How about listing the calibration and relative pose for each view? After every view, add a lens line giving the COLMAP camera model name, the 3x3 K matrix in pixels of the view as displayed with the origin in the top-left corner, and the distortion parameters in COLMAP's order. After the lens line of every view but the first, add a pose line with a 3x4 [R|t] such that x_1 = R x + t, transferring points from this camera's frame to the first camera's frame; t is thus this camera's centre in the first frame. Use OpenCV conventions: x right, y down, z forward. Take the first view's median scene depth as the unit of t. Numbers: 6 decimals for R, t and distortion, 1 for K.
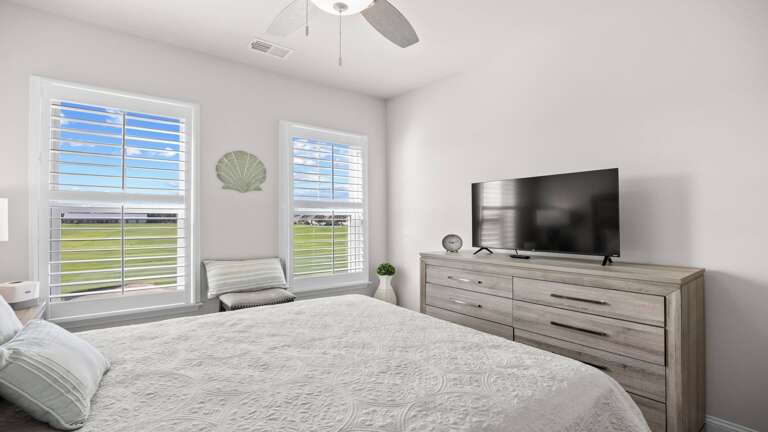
lens RADIAL K [[355.3, 0, 382.0], [0, 355.3, 218.7], [0, 0, 1]] dist [-0.013601, -0.000031]
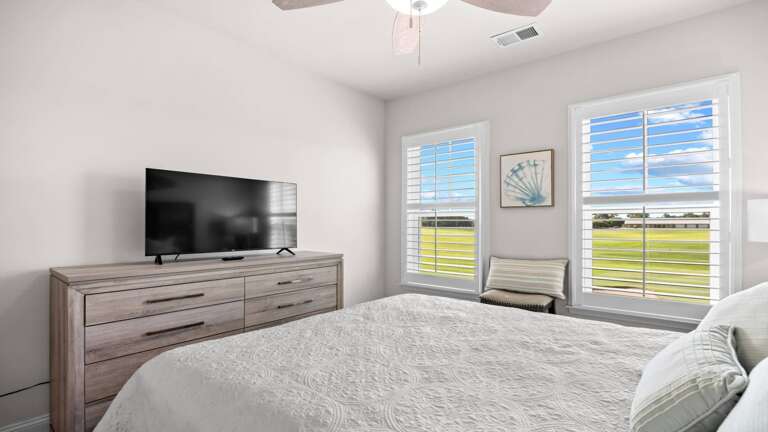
lens RADIAL K [[355.3, 0, 381.2], [0, 355.3, 219.6], [0, 0, 1]] dist [-0.013601, -0.000031]
pose [[0.240838, -0.007700, -0.970535, 0.417685], [0.007715, 0.999952, -0.006019, 0.002371], [0.970535, -0.006038, 0.240886, 0.322867]]
